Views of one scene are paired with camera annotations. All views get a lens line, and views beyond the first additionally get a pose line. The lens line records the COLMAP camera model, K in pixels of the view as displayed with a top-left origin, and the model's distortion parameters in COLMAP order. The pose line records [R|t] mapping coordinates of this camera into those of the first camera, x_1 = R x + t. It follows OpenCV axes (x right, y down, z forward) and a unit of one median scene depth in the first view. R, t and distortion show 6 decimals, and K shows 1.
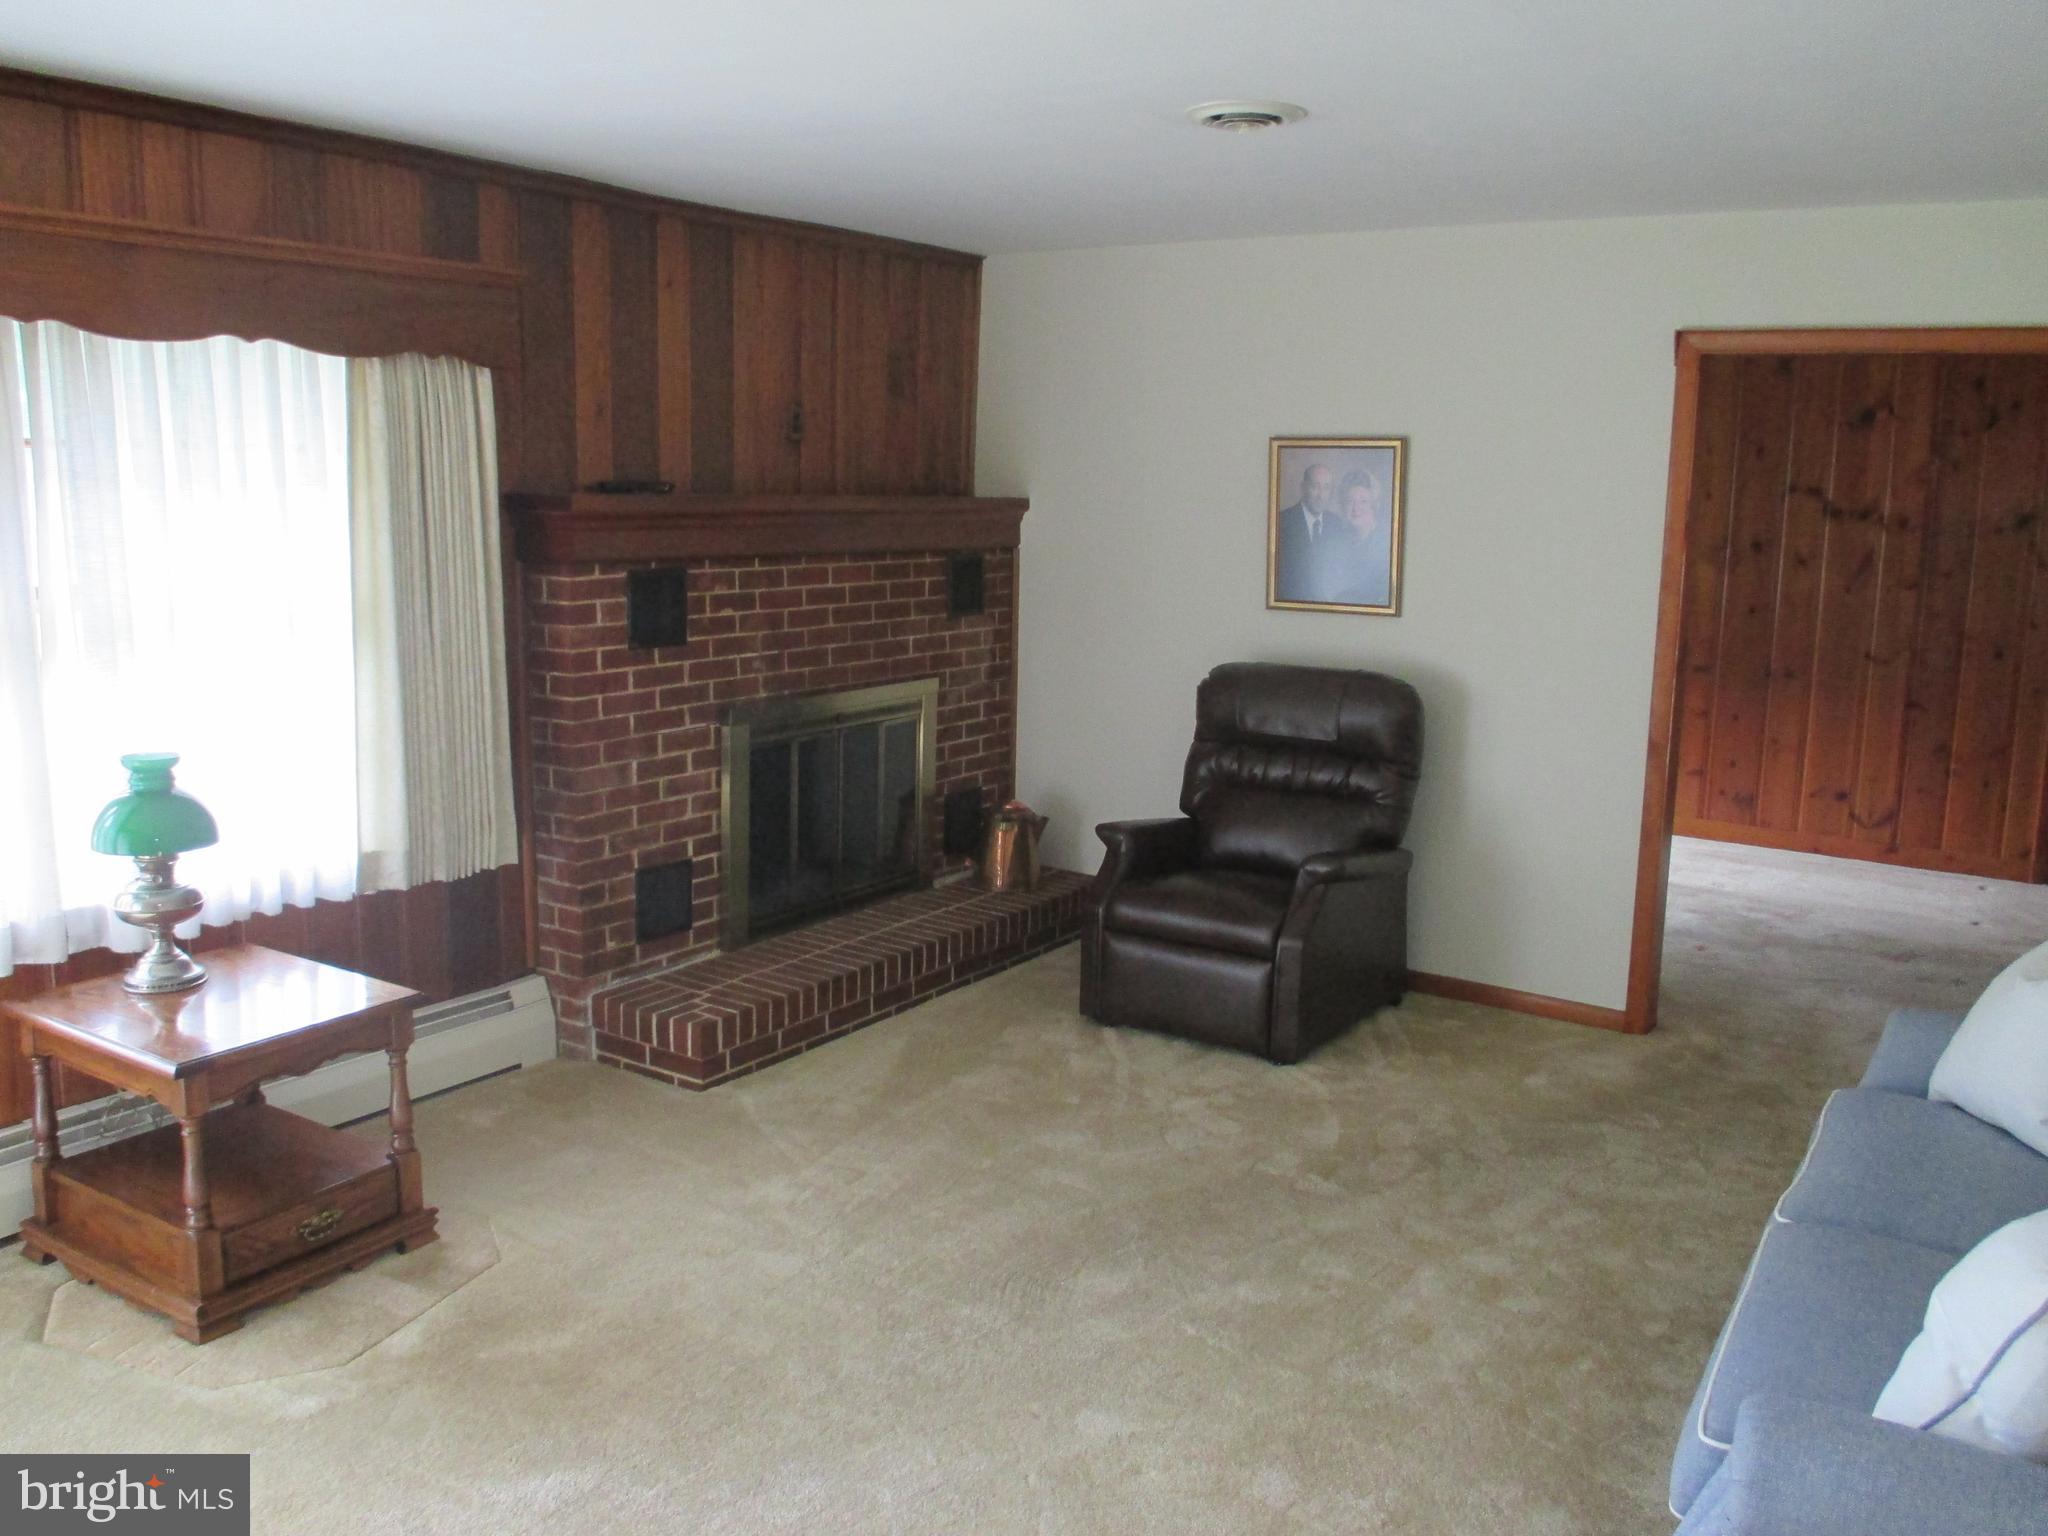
lens RADIAL K [[1704.0, 0, 1026.6], [0, 1704.0, 742.8], [0, 0, 1]] dist [-0.038411, 0.014459]
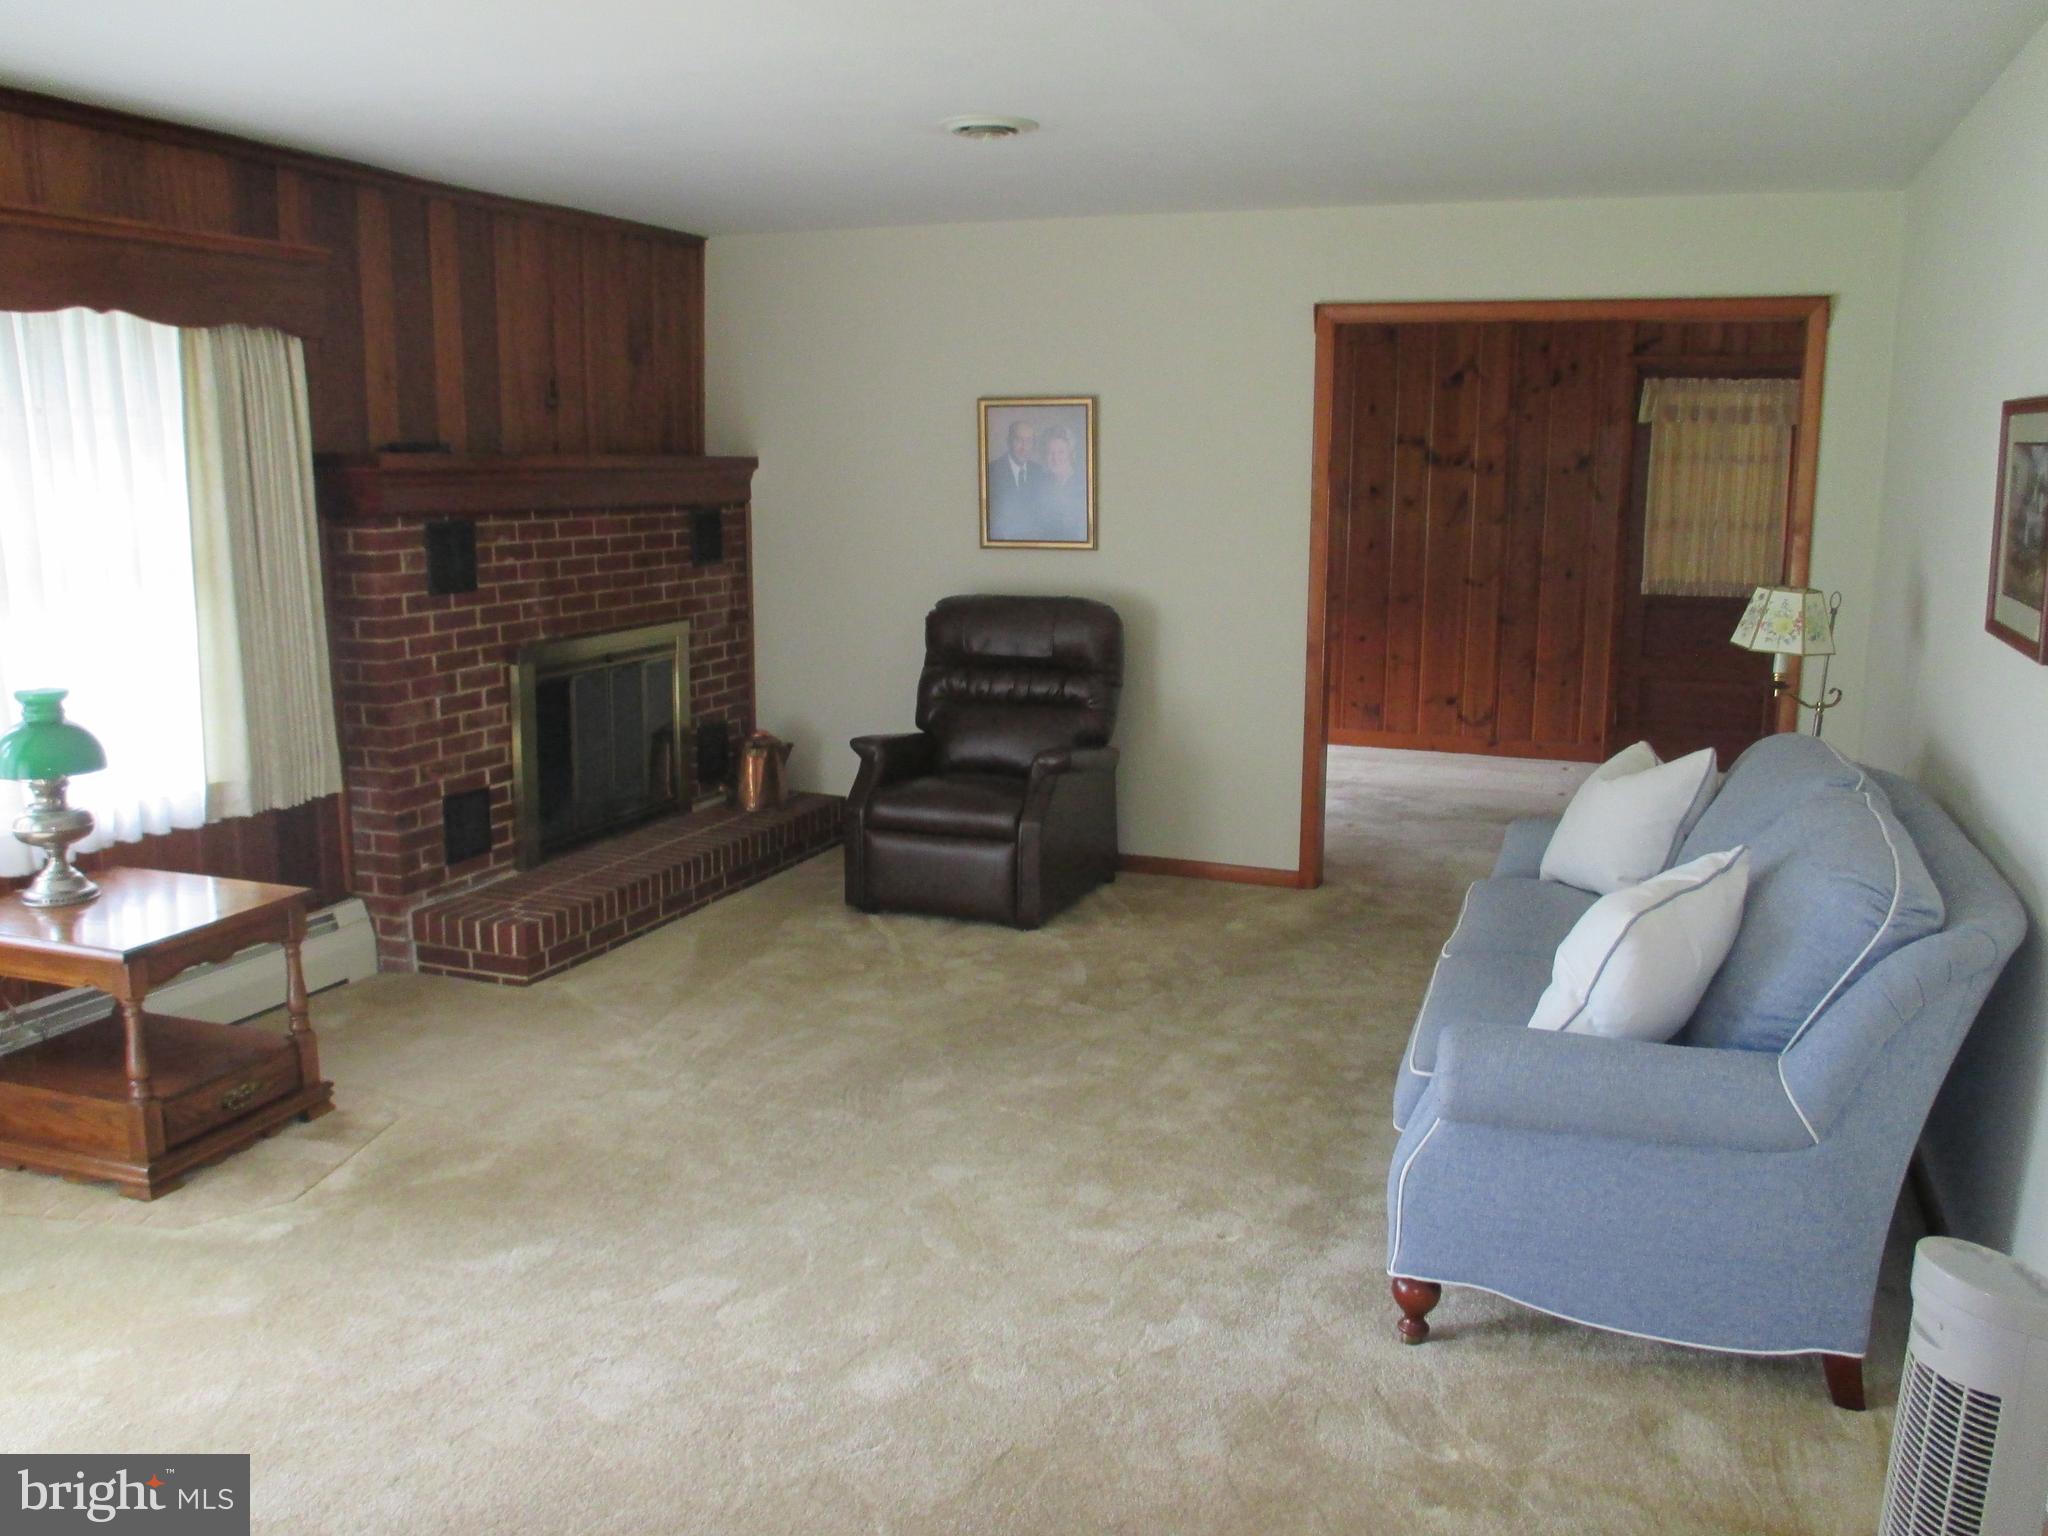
lens RADIAL K [[1704.0, 0, 1026.6], [0, 1704.0, 742.8], [0, 0, 1]] dist [-0.038411, 0.014459]
pose [[0.975851, -0.052069, 0.212140, -0.095622], [0.049444, 0.998621, 0.017665, 0.040314], [-0.212767, -0.006749, 0.977080, -0.153419]]
